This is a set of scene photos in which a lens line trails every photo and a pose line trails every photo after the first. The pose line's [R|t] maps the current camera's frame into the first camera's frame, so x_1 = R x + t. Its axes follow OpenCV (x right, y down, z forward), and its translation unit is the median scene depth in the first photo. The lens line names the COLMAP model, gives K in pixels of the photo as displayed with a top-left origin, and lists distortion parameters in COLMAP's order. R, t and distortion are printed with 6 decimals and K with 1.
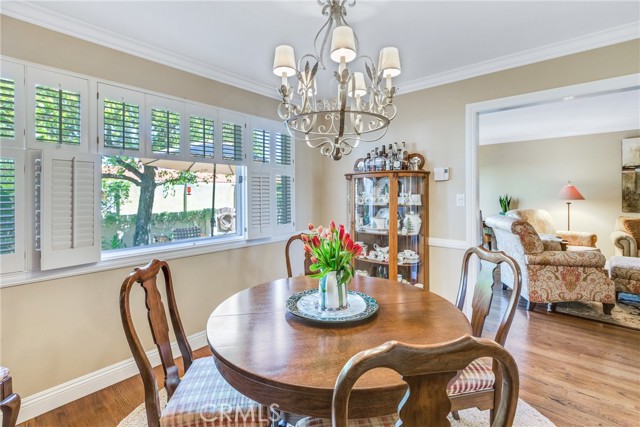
lens RADIAL K [[289.6, 0, 322.1], [0, 289.6, 193.9], [0, 0, 1]] dist [-0.000743, -0.000350]
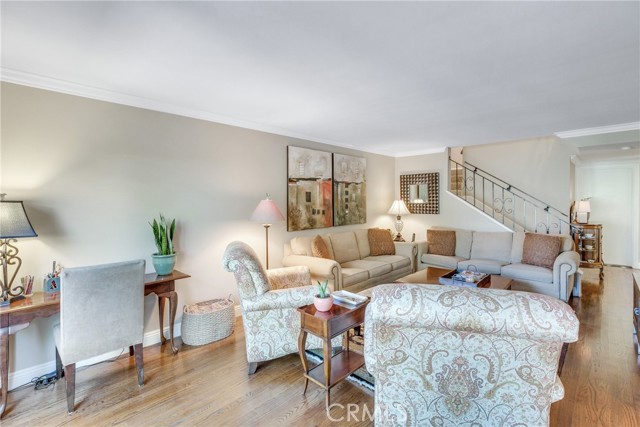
lens RADIAL K [[289.7, 0, 321.0], [0, 289.7, 201.9], [0, 0, 1]] dist [0.000084, -0.000443]
pose [[0.057473, -0.002823, 0.998343, 0.194991], [0.005458, 0.999982, 0.002513, -0.026249], [-0.998332, 0.005305, 0.057487, 0.855354]]
